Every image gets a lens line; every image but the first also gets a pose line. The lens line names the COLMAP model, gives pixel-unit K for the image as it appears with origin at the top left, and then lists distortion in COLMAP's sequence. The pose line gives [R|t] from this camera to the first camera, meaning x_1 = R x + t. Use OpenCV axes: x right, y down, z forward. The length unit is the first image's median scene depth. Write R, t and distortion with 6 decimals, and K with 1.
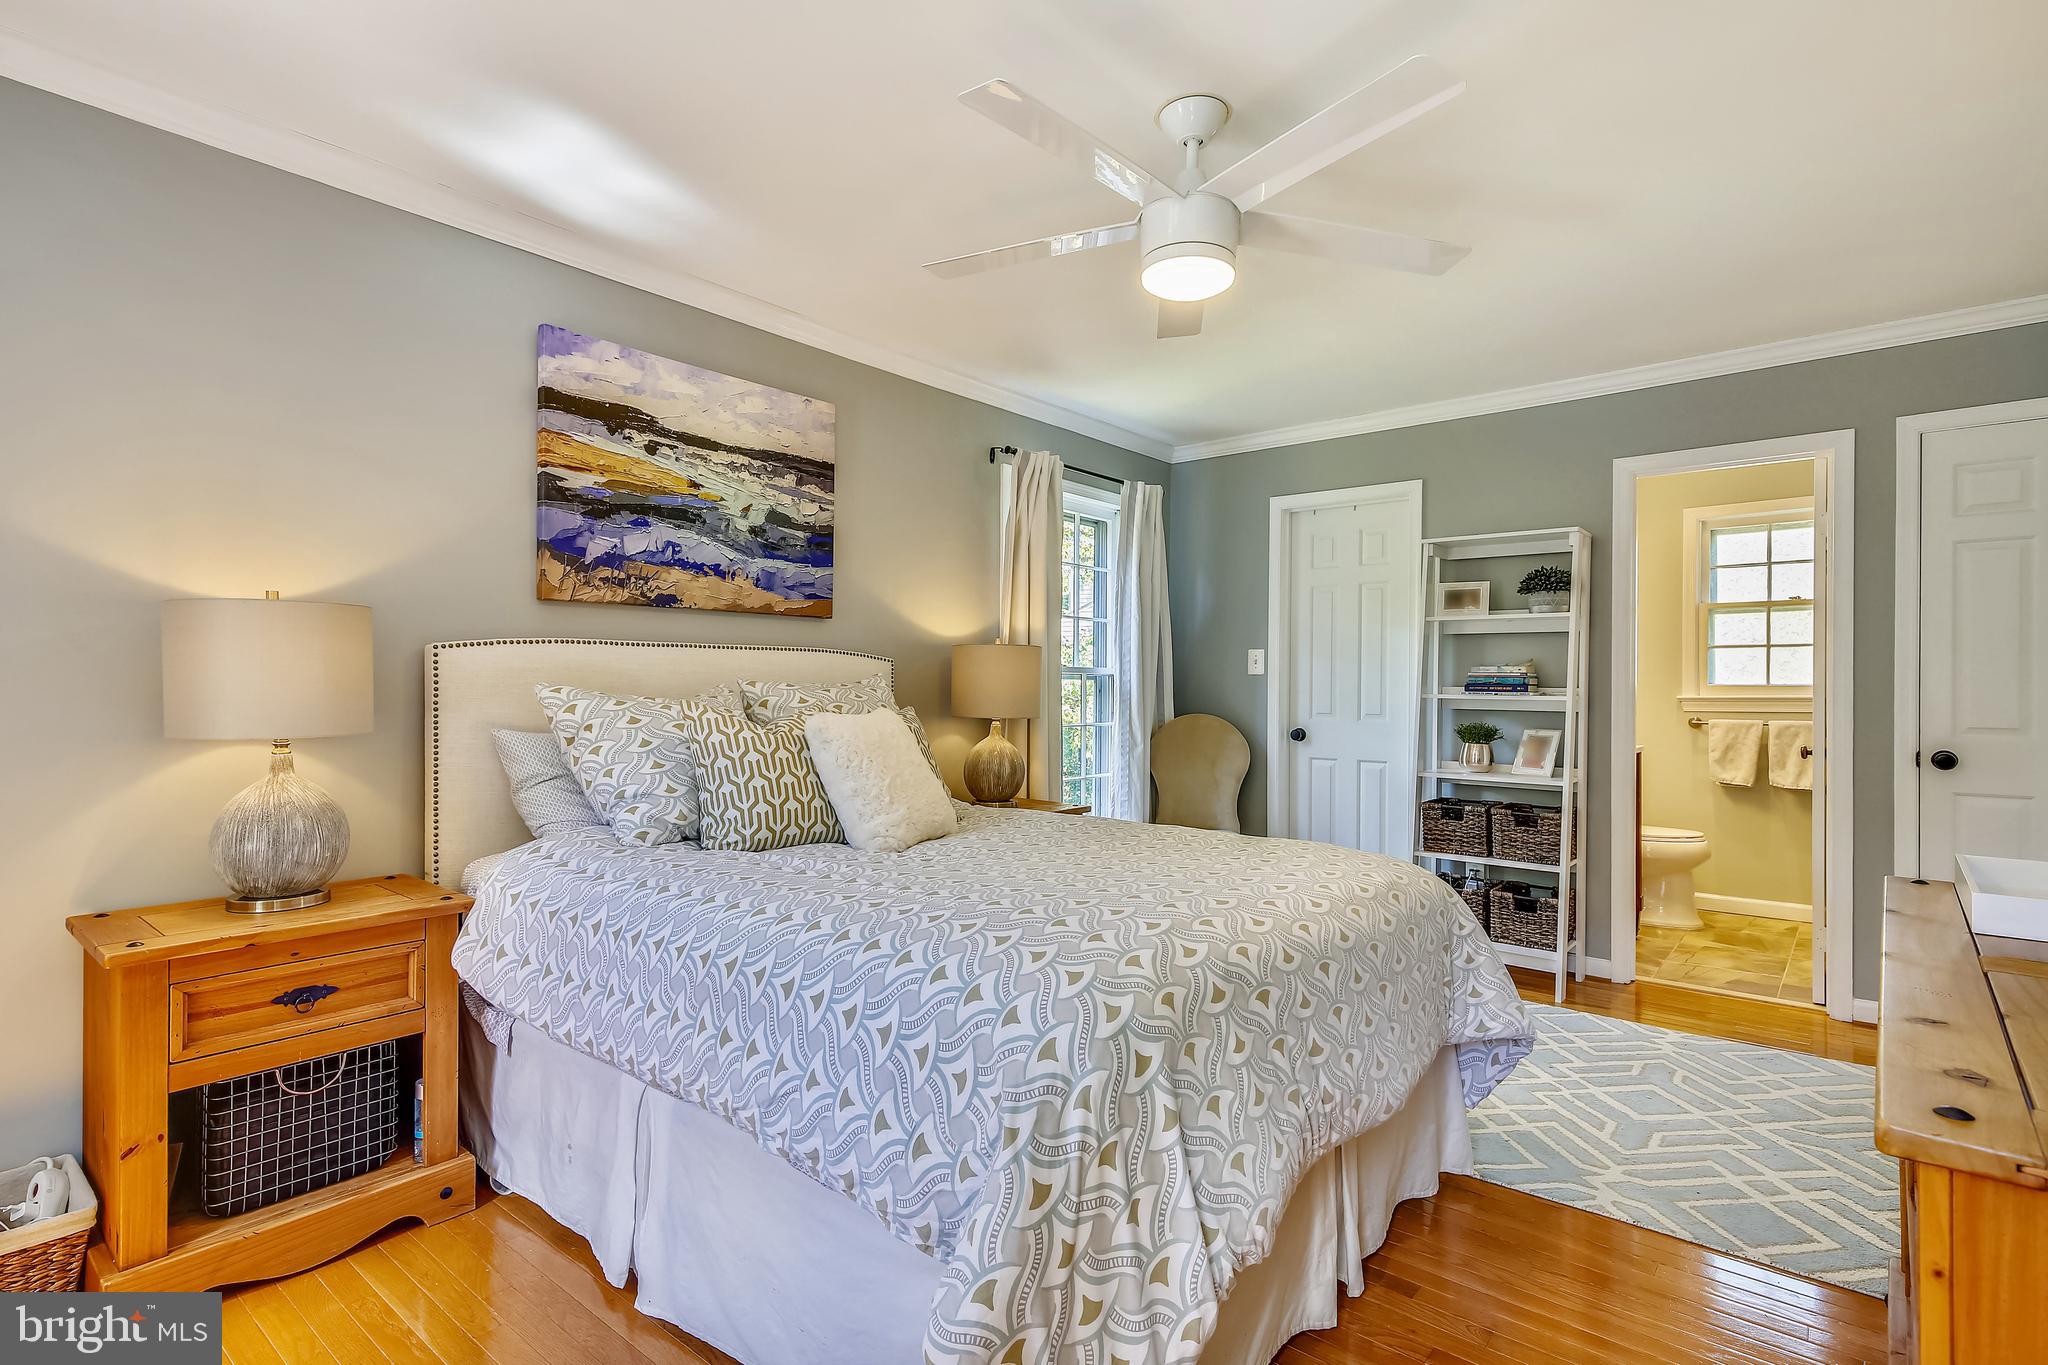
lens RADIAL K [[985.3, 0, 1026.5], [0, 985.3, 676.0], [0, 0, 1]] dist [0.001231, 0.000660]
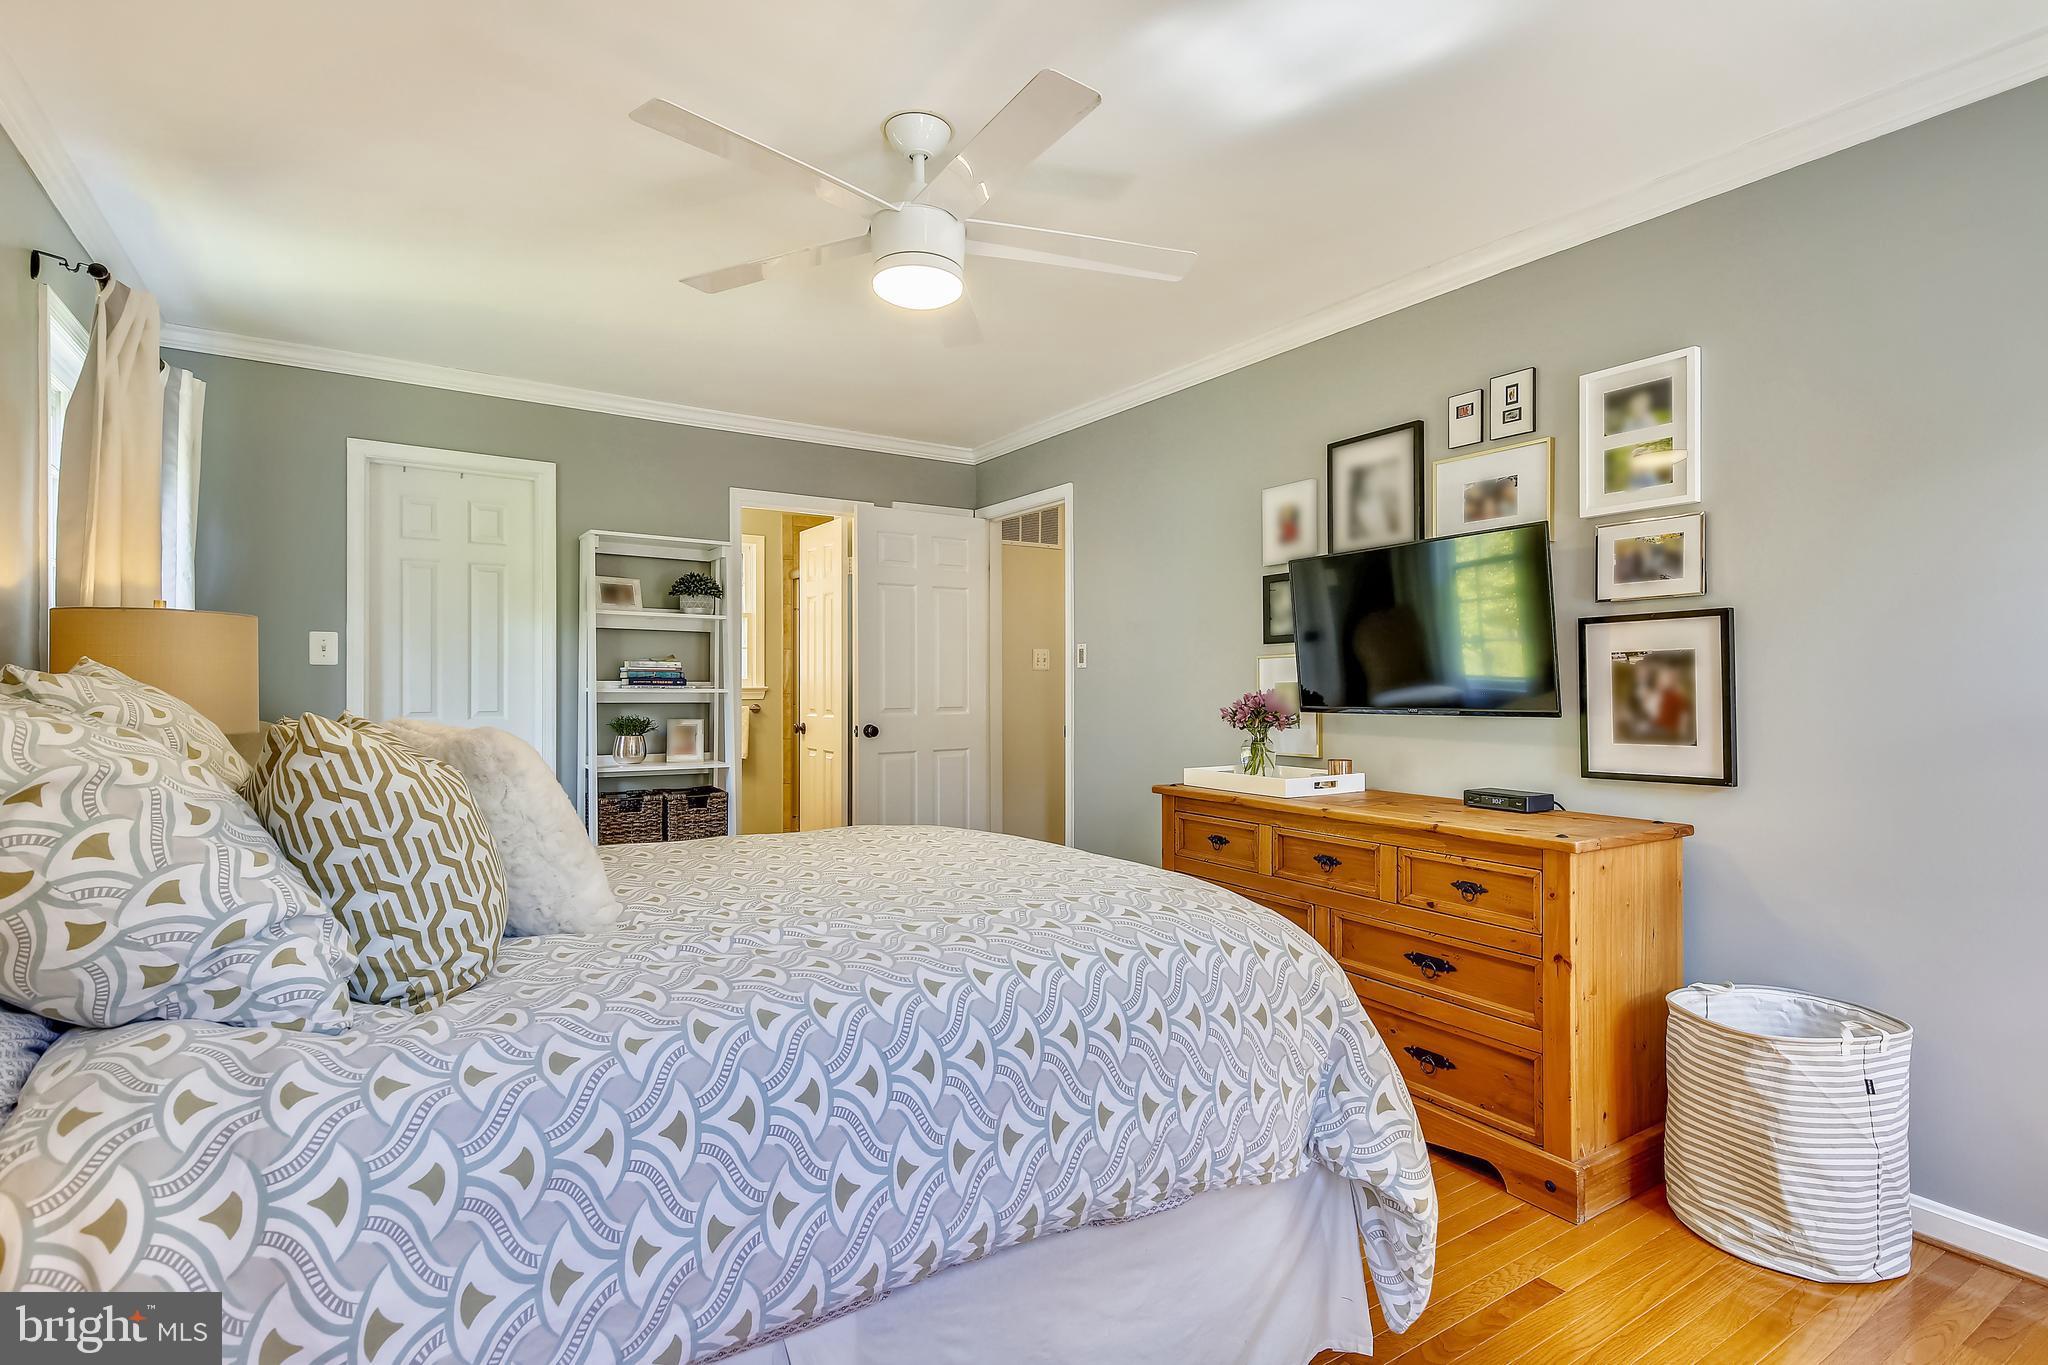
lens RADIAL K [[985.3, 0, 1026.9], [0, 985.3, 694.3], [0, 0, 1]] dist [0.001231, 0.000660]
pose [[0.311662, -0.012665, 0.950109, -0.649649], [-0.014249, 0.999736, 0.018000, 0.000822], [-0.950086, -0.019148, 0.311399, 0.476031]]
